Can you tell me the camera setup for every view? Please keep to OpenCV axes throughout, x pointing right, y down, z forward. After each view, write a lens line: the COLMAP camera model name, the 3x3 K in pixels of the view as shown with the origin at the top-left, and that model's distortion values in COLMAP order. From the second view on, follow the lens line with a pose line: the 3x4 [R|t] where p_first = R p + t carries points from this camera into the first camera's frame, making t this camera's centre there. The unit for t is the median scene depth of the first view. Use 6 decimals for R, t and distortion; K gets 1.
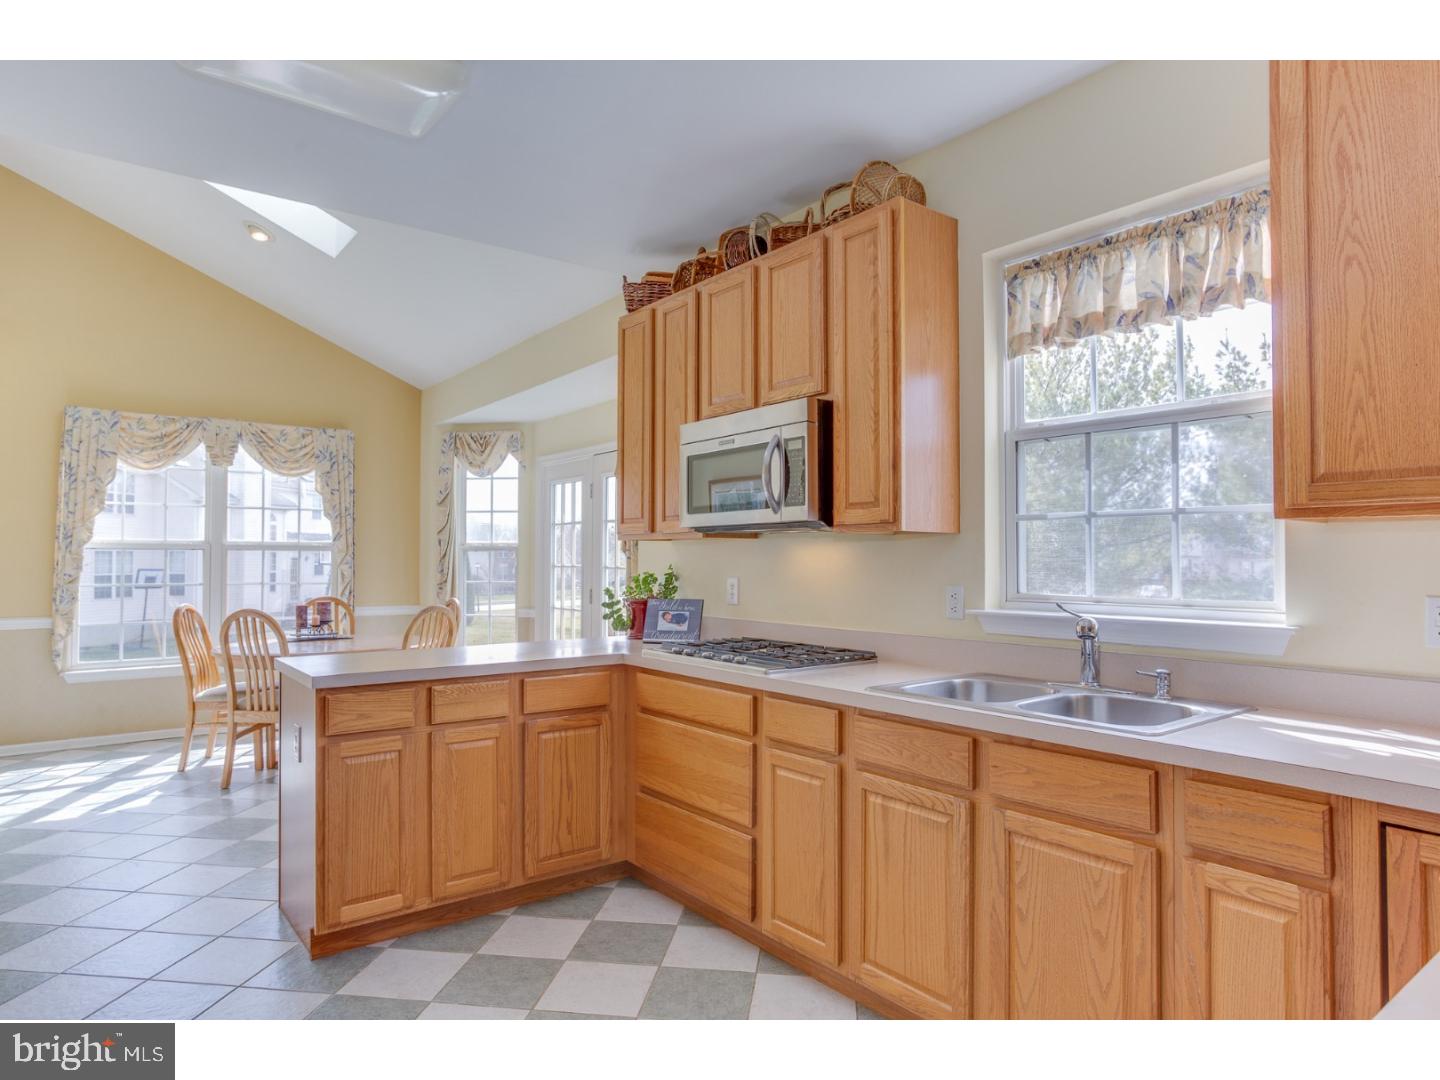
lens RADIAL K [[862.2, 0, 717.1], [0, 862.2, 544.6], [0, 0, 1]] dist [-0.006468, -0.002126]
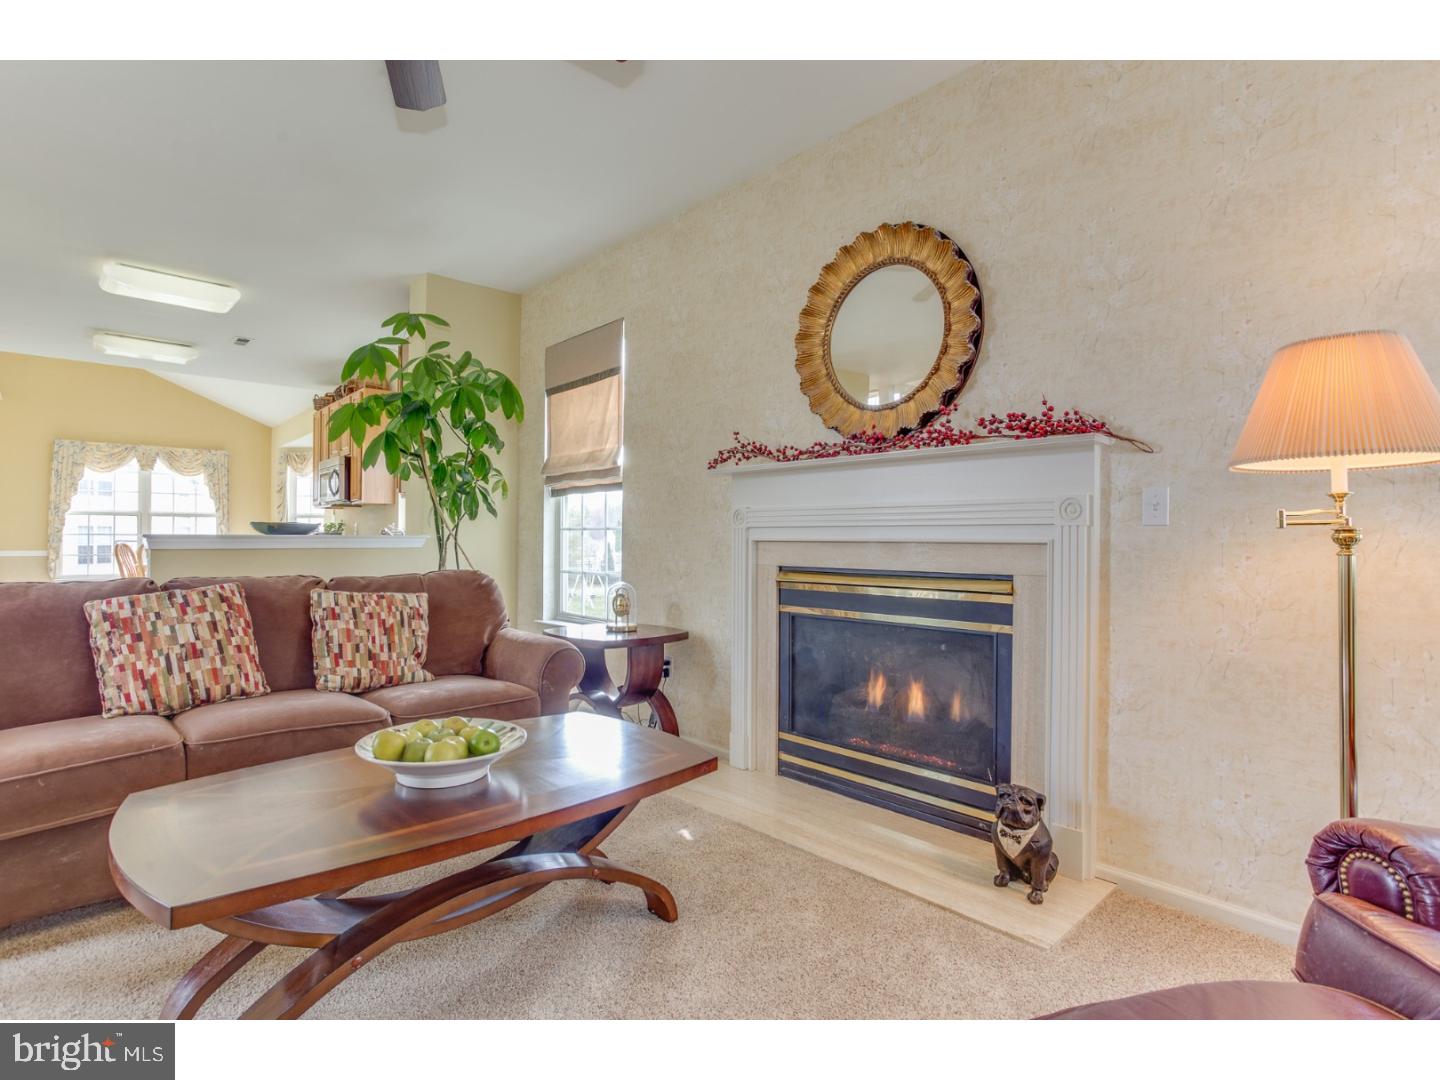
lens RADIAL K [[735.7, 0, 724.3], [0, 735.7, 534.9], [0, 0, 1]] dist [0.007387, 0.000829]
pose [[0.996313, 0.000670, 0.085795, 0.537260], [-0.001726, 0.999924, 0.012242, 0.026190], [-0.085781, -0.012345, 0.996238, -0.709053]]
